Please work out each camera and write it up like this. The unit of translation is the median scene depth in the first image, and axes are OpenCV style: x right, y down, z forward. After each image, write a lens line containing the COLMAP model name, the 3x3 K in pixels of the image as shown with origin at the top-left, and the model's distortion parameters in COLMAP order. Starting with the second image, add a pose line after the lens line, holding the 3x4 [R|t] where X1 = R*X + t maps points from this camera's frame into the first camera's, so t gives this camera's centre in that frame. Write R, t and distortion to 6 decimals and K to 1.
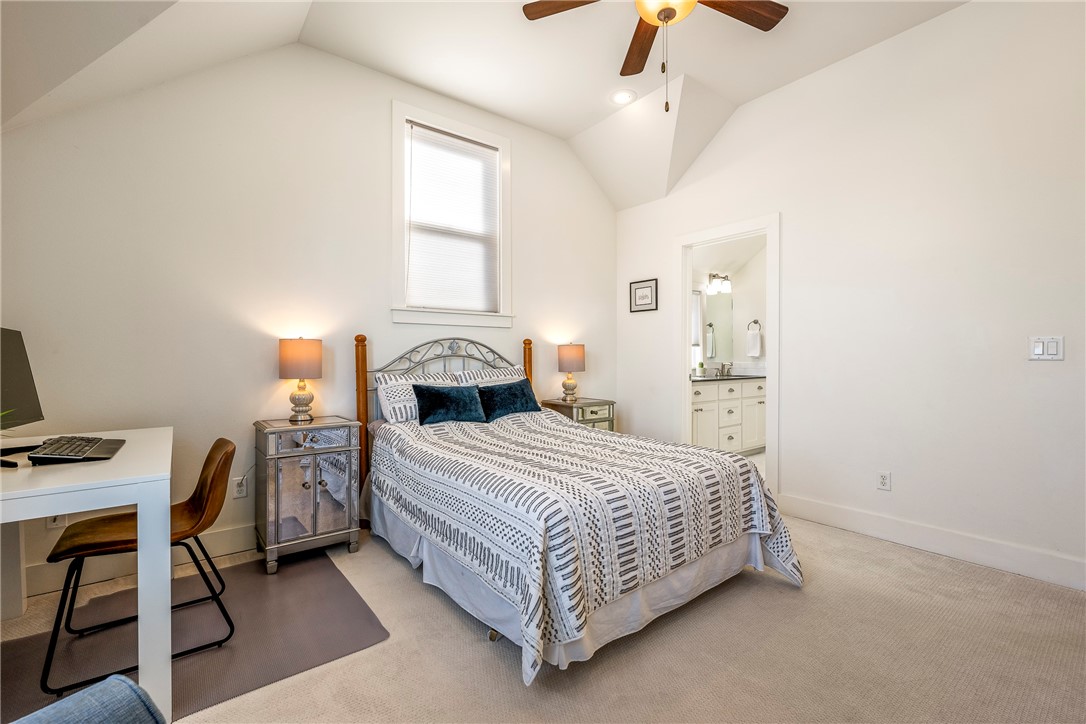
lens RADIAL K [[462.7, 0, 538.3], [0, 462.7, 359.0], [0, 0, 1]] dist [0.000470, -0.000268]
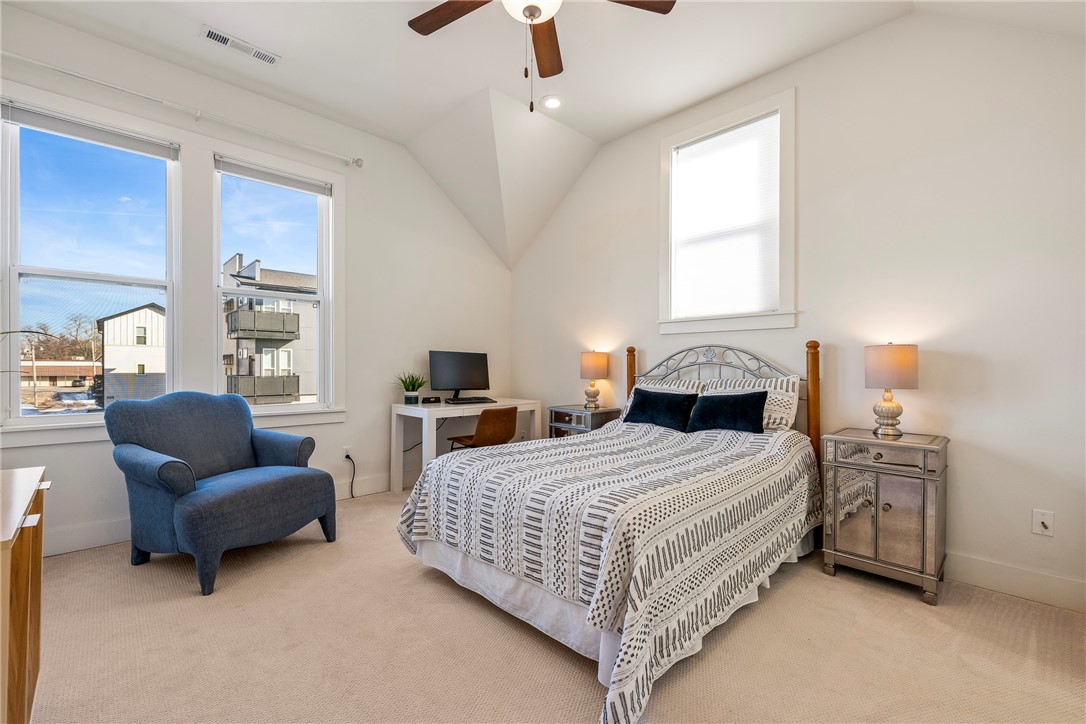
lens RADIAL K [[462.7, 0, 545.9], [0, 462.7, 367.7], [0, 0, 1]] dist [0.000470, -0.000268]
pose [[0.119564, 0.008637, -0.992789, 1.140137], [-0.007031, 0.999944, 0.007852, -0.004547], [0.992802, 0.006041, 0.119618, 0.834952]]
